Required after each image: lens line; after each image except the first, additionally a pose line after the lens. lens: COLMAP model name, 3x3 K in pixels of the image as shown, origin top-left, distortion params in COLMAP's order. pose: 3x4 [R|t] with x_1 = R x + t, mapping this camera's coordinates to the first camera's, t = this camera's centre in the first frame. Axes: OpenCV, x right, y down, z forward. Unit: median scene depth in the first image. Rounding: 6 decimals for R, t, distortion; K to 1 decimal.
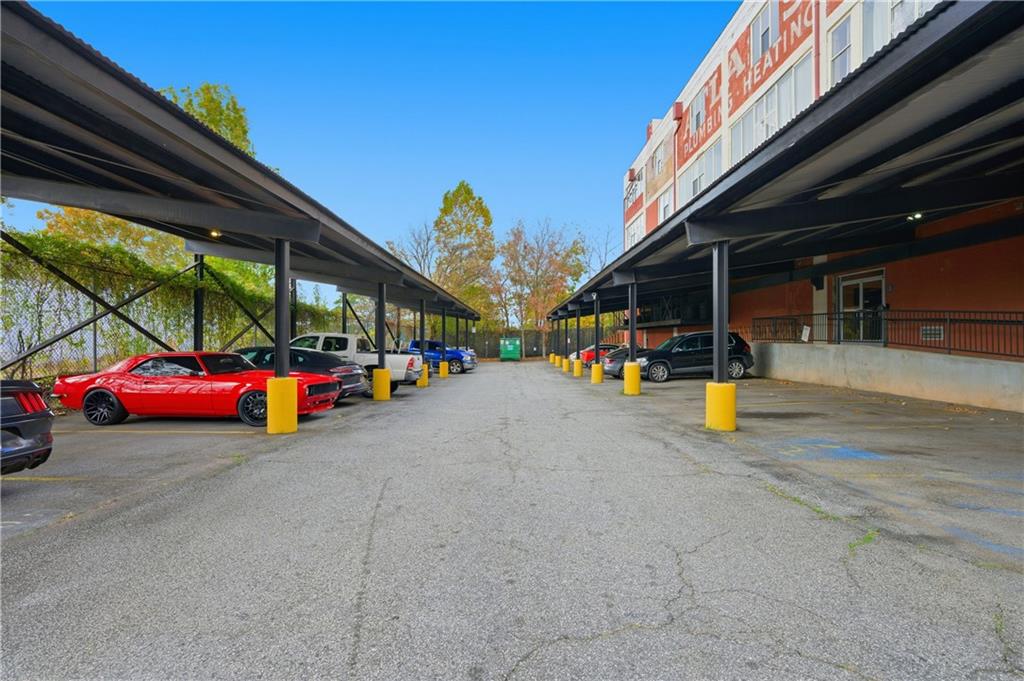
lens RADIAL K [[474.1, 0, 512.0], [0, 474.1, 340.5], [0, 0, 1]] dist [0.000326, -0.000020]
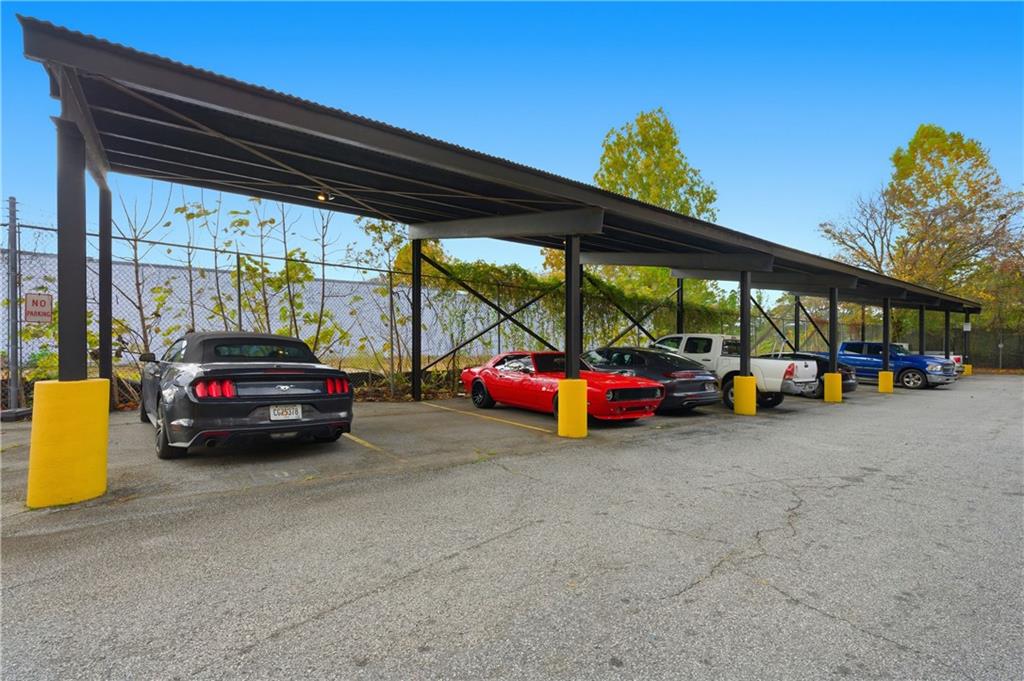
lens RADIAL K [[474.1, 0, 512.0], [0, 474.1, 340.5], [0, 0, 1]] dist [0.000326, -0.000020]
pose [[0.631757, 0.000499, -0.775167, 0.107121], [-0.002731, 0.999995, -0.001582, 0.000773], [0.775162, 0.003116, 0.631755, 0.171900]]
